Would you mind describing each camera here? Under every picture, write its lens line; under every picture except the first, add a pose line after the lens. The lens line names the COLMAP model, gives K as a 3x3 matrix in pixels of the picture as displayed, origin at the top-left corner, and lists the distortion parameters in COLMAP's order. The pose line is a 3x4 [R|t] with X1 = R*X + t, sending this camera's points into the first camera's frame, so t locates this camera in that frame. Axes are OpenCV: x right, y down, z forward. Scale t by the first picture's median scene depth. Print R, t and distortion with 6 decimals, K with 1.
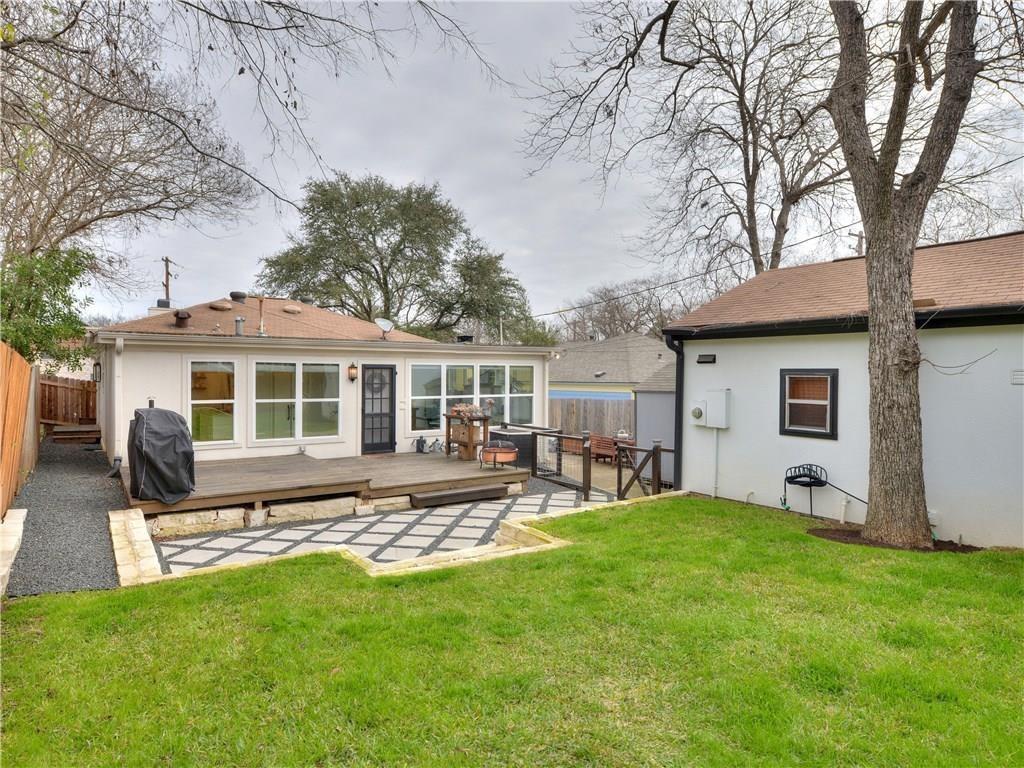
lens RADIAL K [[580.9, 0, 508.7], [0, 580.9, 382.1], [0, 0, 1]] dist [-0.001699, -0.001142]
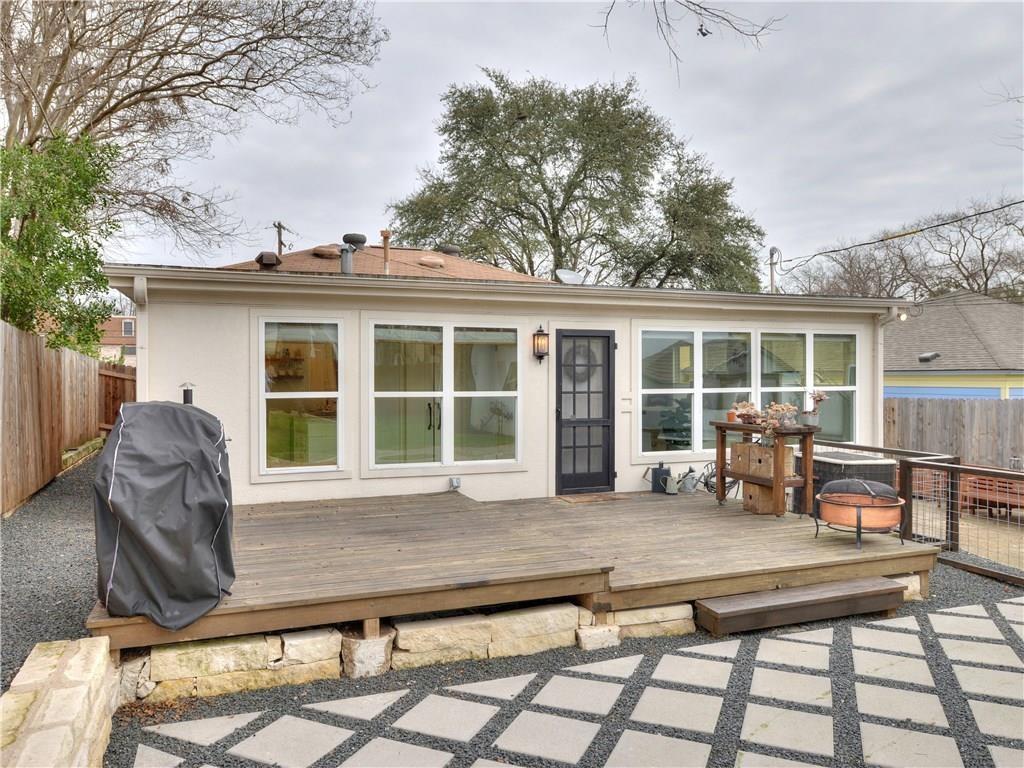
lens RADIAL K [[762.5, 0, 512.8], [0, 762.5, 383.5], [0, 0, 1]] dist [-0.005497, 0.002681]
pose [[0.969896, -0.003286, -0.243497, -0.124448], [0.003945, 0.999990, 0.002221, 0.019563], [0.243487, -0.003115, 0.969899, 0.310914]]
